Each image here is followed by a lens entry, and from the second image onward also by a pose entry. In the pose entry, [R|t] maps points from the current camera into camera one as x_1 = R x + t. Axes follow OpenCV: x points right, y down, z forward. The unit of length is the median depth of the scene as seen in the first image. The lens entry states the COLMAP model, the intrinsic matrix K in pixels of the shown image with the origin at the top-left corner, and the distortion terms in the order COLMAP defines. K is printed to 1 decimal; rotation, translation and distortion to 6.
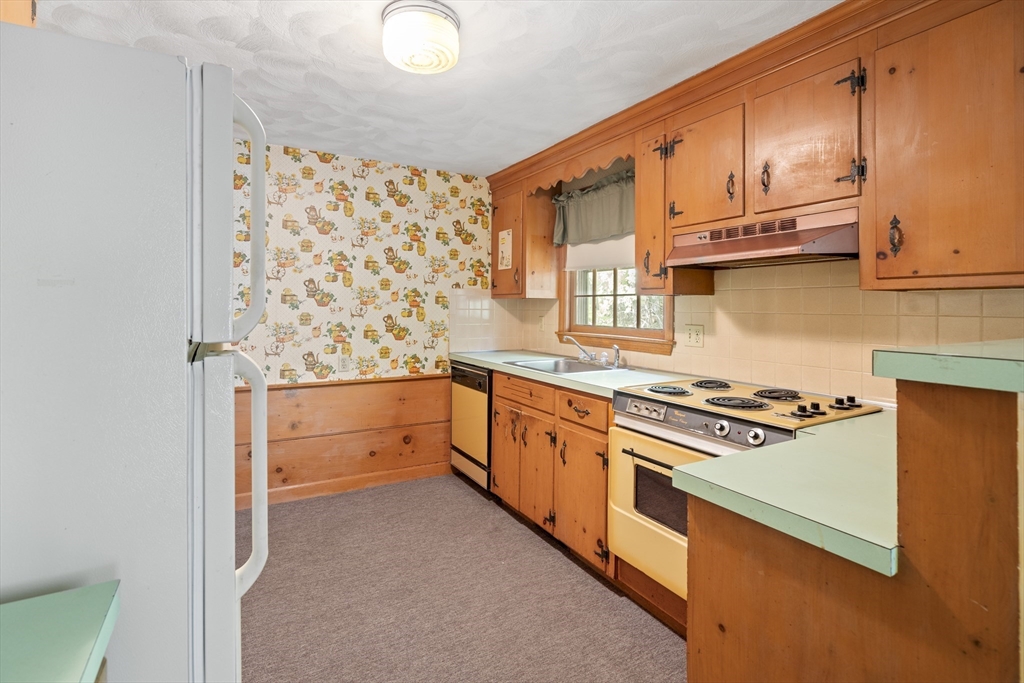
lens RADIAL K [[472.1, 0, 495.6], [0, 472.1, 297.1], [0, 0, 1]] dist [-0.007416, 0.003078]
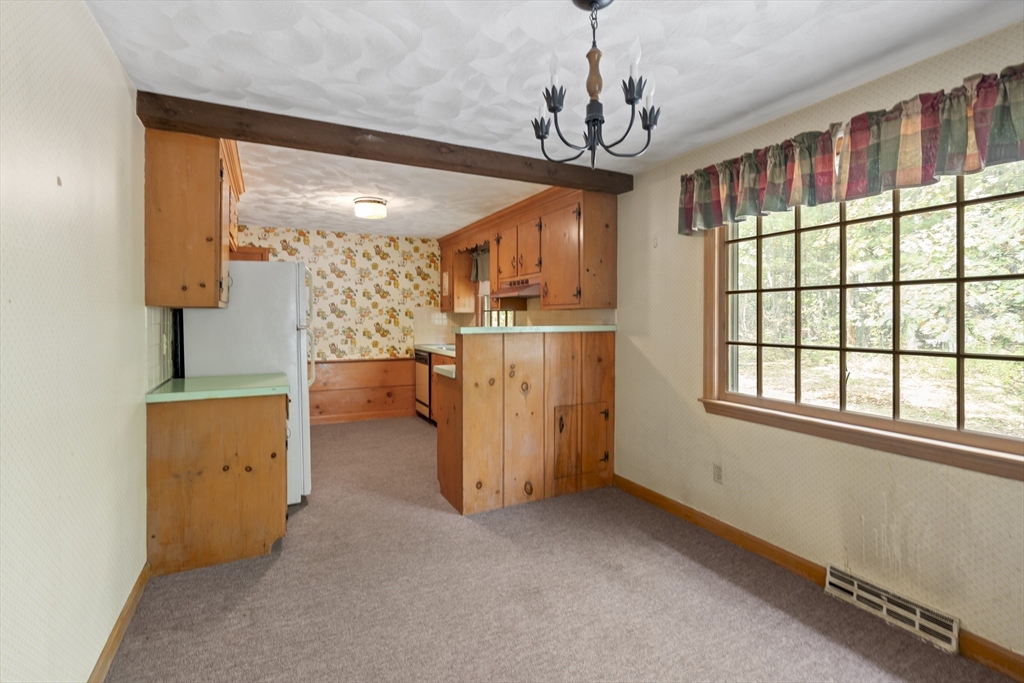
lens RADIAL K [[472.1, 0, 500.0], [0, 472.1, 322.0], [0, 0, 1]] dist [-0.007416, 0.003078]
pose [[0.998426, -0.005672, -0.055800, 0.342393], [0.007282, 0.999562, 0.028694, -0.012175], [0.055613, -0.029055, 0.998030, -0.756770]]
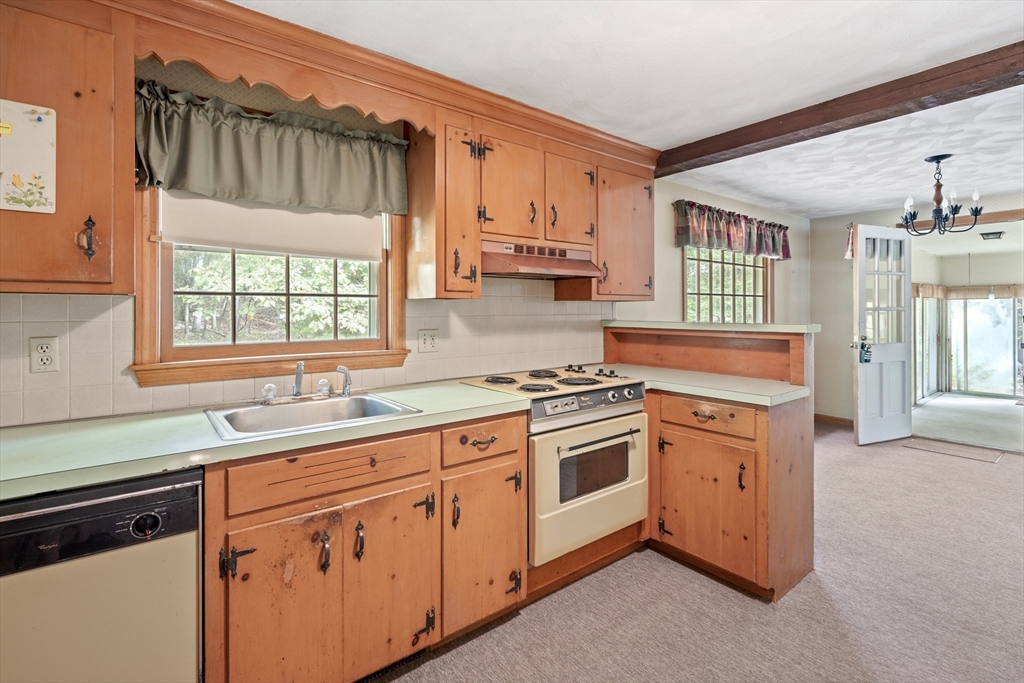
lens RADIAL K [[472.1, 0, 505.9], [0, 472.1, 312.5], [0, 0, 1]] dist [-0.007416, 0.003078]
pose [[-0.148743, -0.011580, 0.988808, -0.434510], [-0.018260, 0.999793, 0.008962, 0.009703], [-0.988707, -0.016722, -0.148924, 0.765964]]
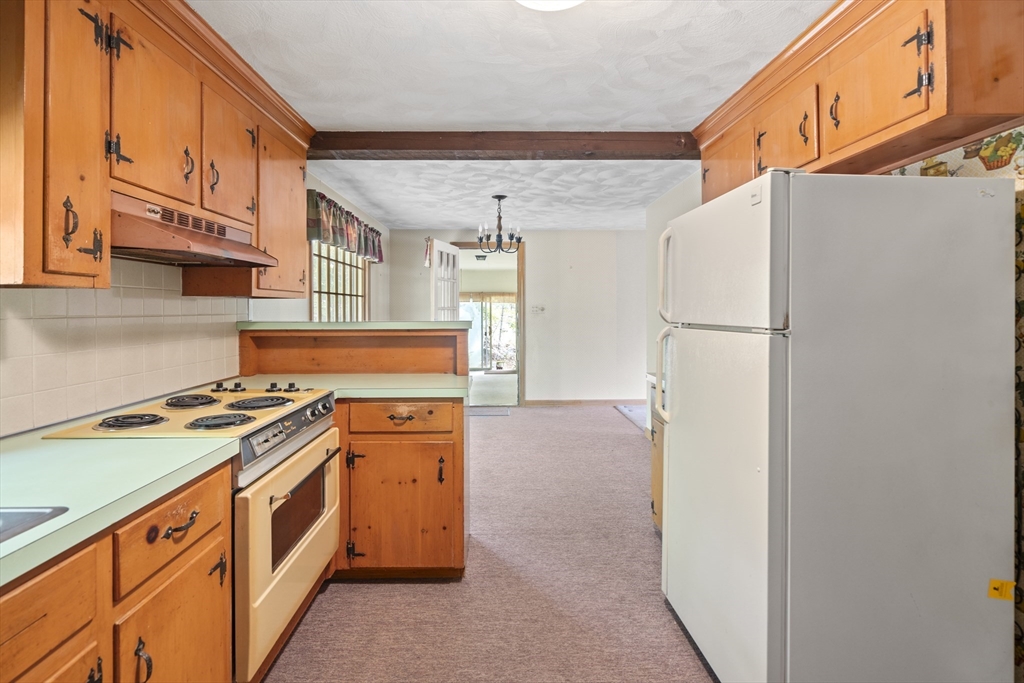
lens RADIAL K [[472.1, 0, 503.4], [0, 472.1, 307.9], [0, 0, 1]] dist [-0.007416, 0.003078]
pose [[-0.879997, -0.004256, 0.474960, -0.238822], [-0.013635, 0.999774, -0.016304, 0.015085], [-0.474783, -0.020824, -0.879857, 0.897976]]
